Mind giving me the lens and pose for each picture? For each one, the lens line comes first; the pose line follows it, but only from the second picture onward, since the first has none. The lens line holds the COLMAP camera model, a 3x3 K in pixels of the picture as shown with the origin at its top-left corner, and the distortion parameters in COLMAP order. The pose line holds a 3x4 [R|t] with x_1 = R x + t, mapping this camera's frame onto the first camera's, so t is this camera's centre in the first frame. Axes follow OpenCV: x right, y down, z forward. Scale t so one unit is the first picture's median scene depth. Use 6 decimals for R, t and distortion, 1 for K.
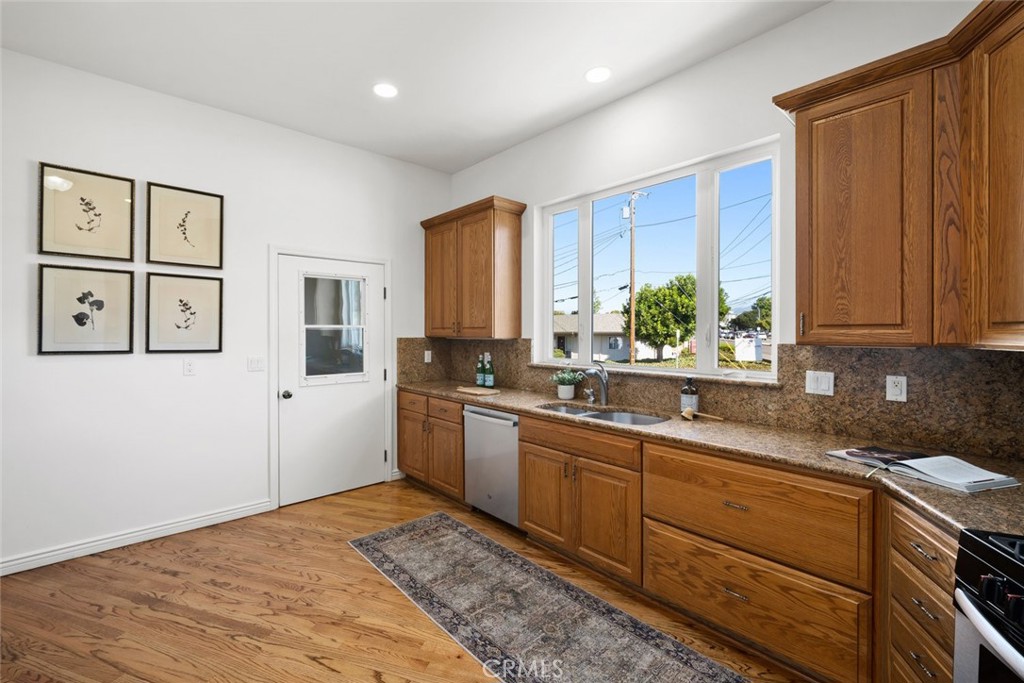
lens RADIAL K [[439.8, 0, 497.3], [0, 439.8, 331.8], [0, 0, 1]] dist [-0.001756, -0.000416]
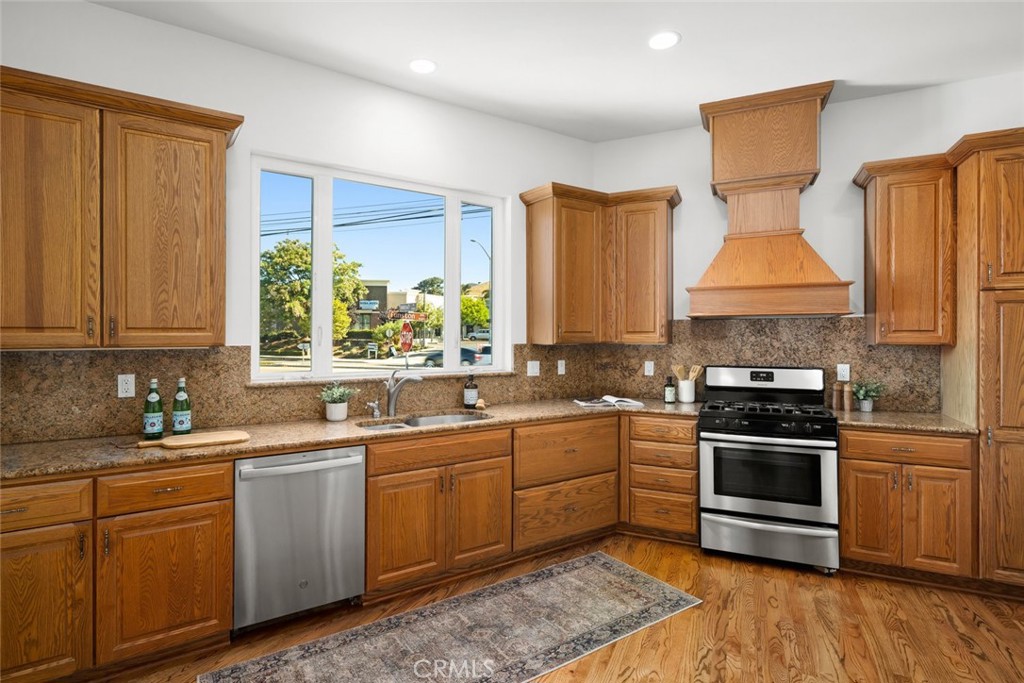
lens RADIAL K [[509.2, 0, 496.7], [0, 509.2, 331.5], [0, 0, 1]] dist [-0.000074, -0.000125]
pose [[0.144827, 0.005481, 0.989442, -0.858822], [-0.000679, 0.999985, -0.005441, -0.003818], [-0.989457, 0.000116, 0.144829, 0.698449]]
